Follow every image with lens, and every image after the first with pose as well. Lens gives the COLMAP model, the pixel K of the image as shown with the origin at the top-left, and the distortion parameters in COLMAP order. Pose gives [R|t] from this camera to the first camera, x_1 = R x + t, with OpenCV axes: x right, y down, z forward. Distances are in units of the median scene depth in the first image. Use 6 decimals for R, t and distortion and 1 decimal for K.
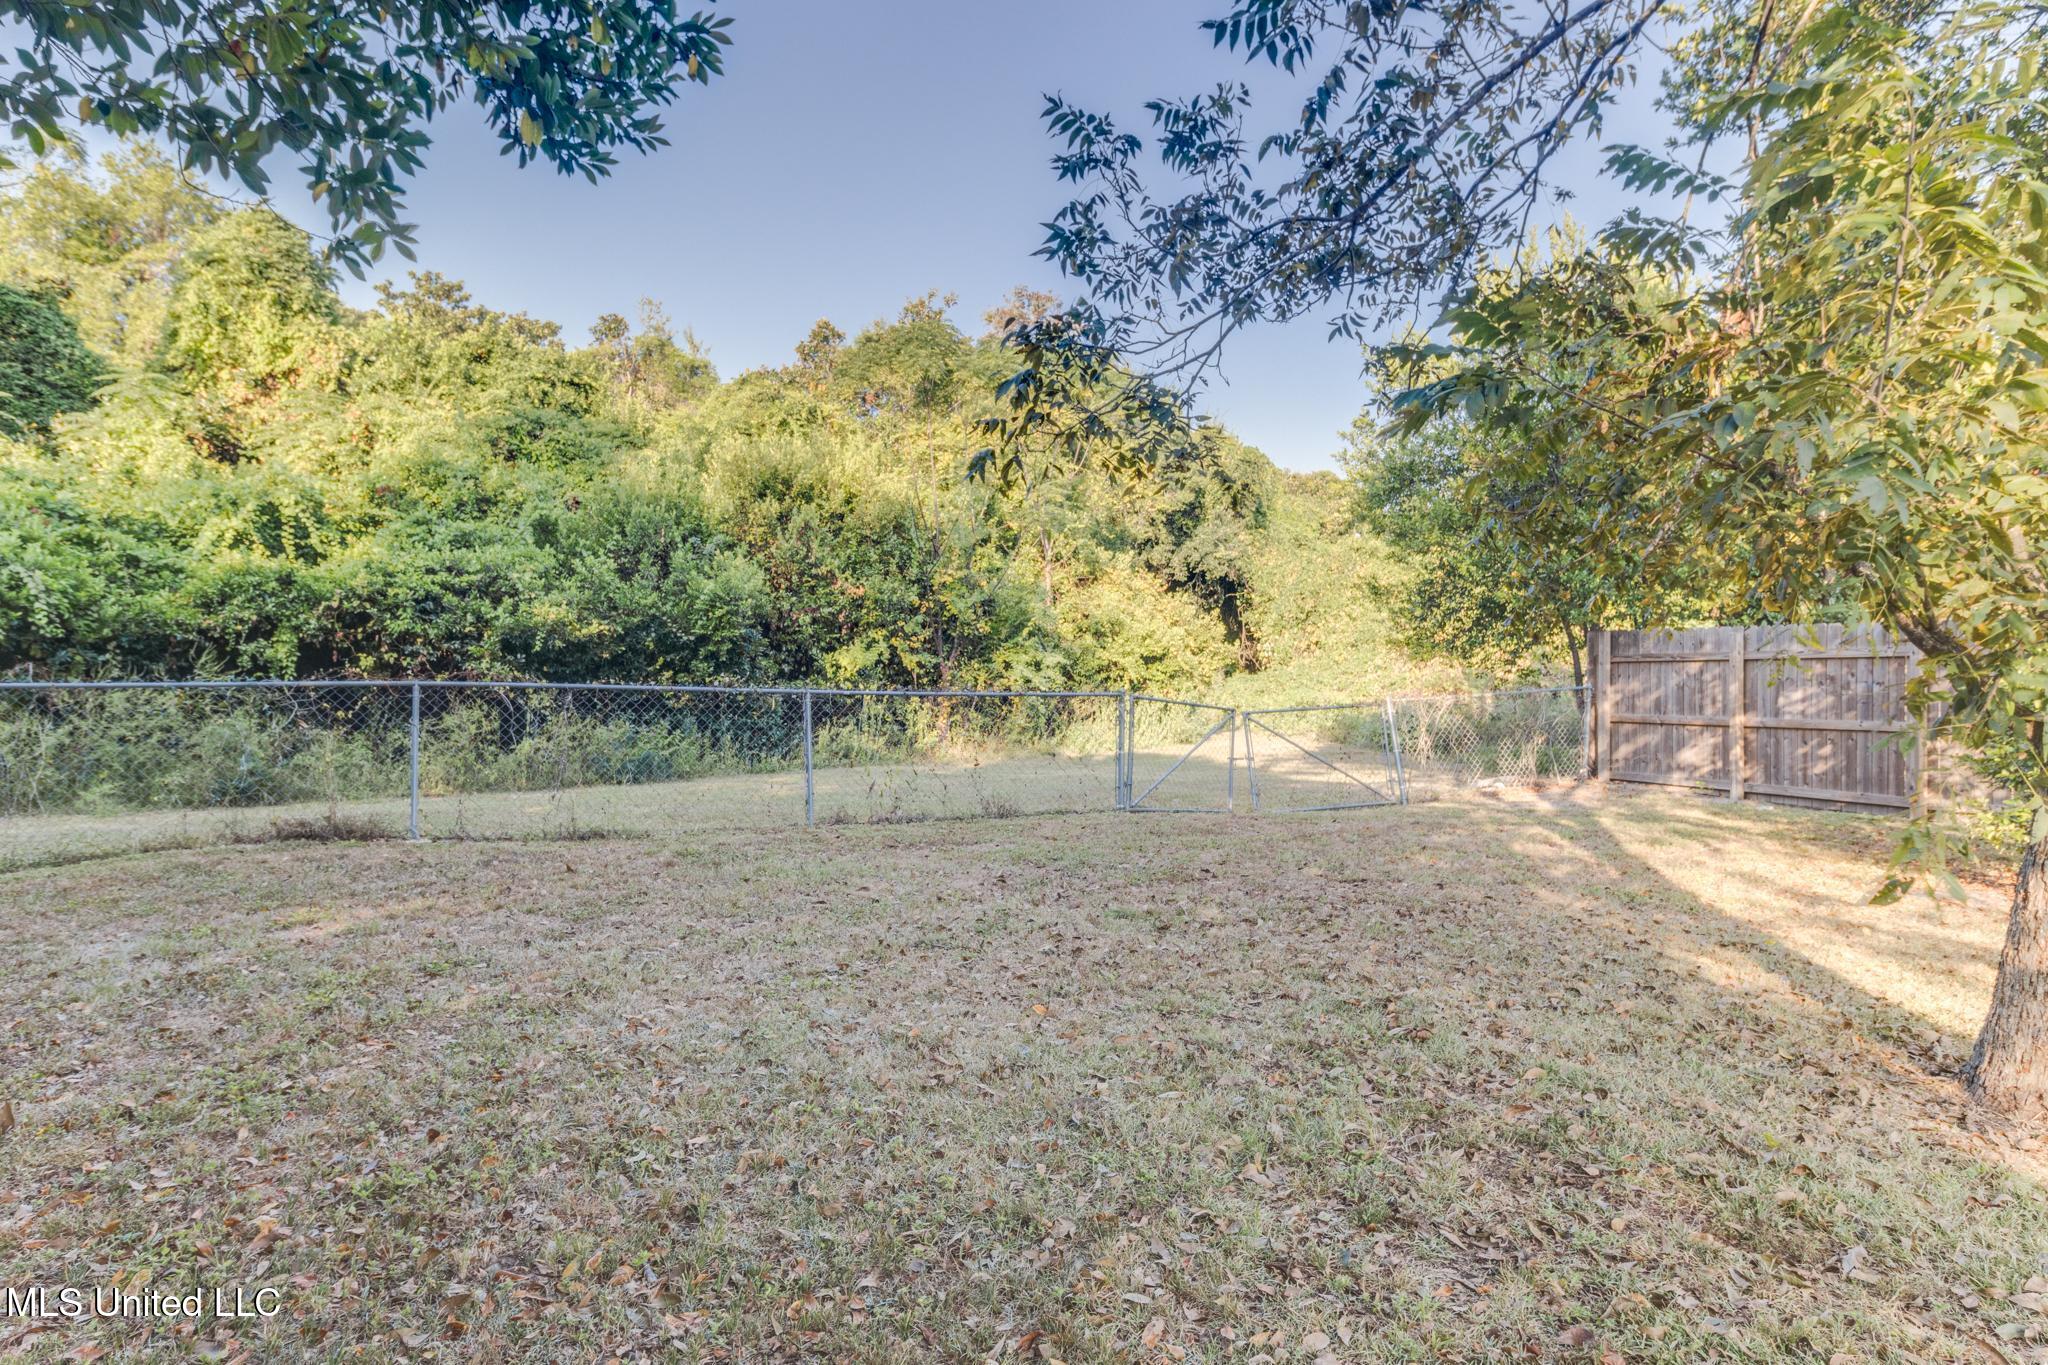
lens RADIAL K [[982.5, 0, 1021.9], [0, 982.5, 650.7], [0, 0, 1]] dist [0.000057, -0.000693]
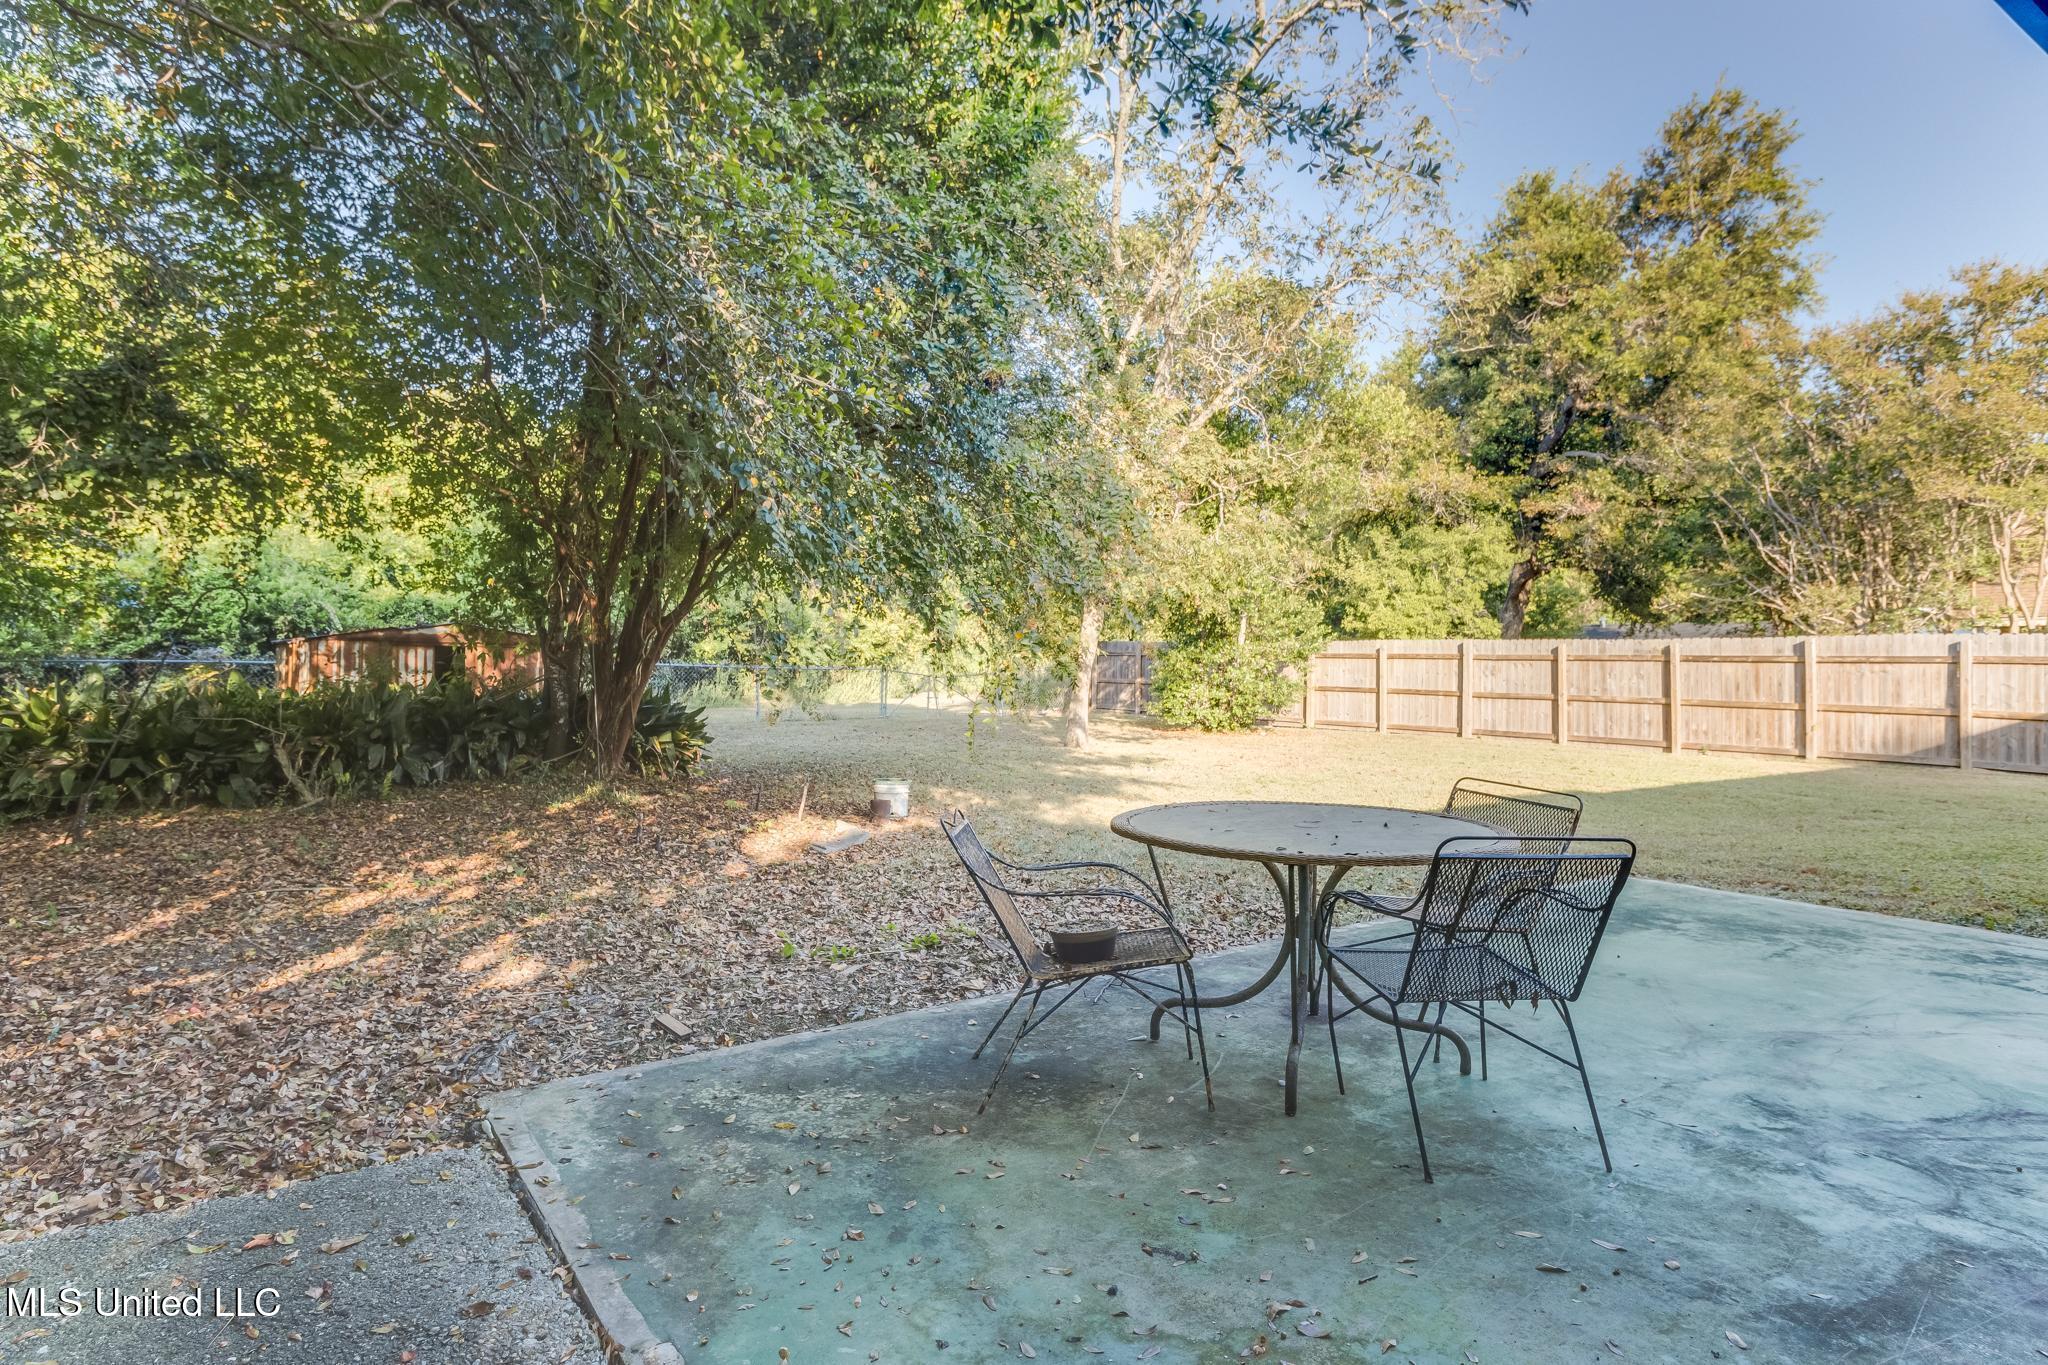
lens RADIAL K [[982.5, 0, 1021.9], [0, 982.5, 650.7], [0, 0, 1]] dist [0.000057, -0.000693]
pose [[0.953103, 0.009511, 0.302498, -0.164623], [-0.018596, 0.999458, 0.027165, -0.038857], [-0.302076, -0.031517, 0.952763, -0.754977]]
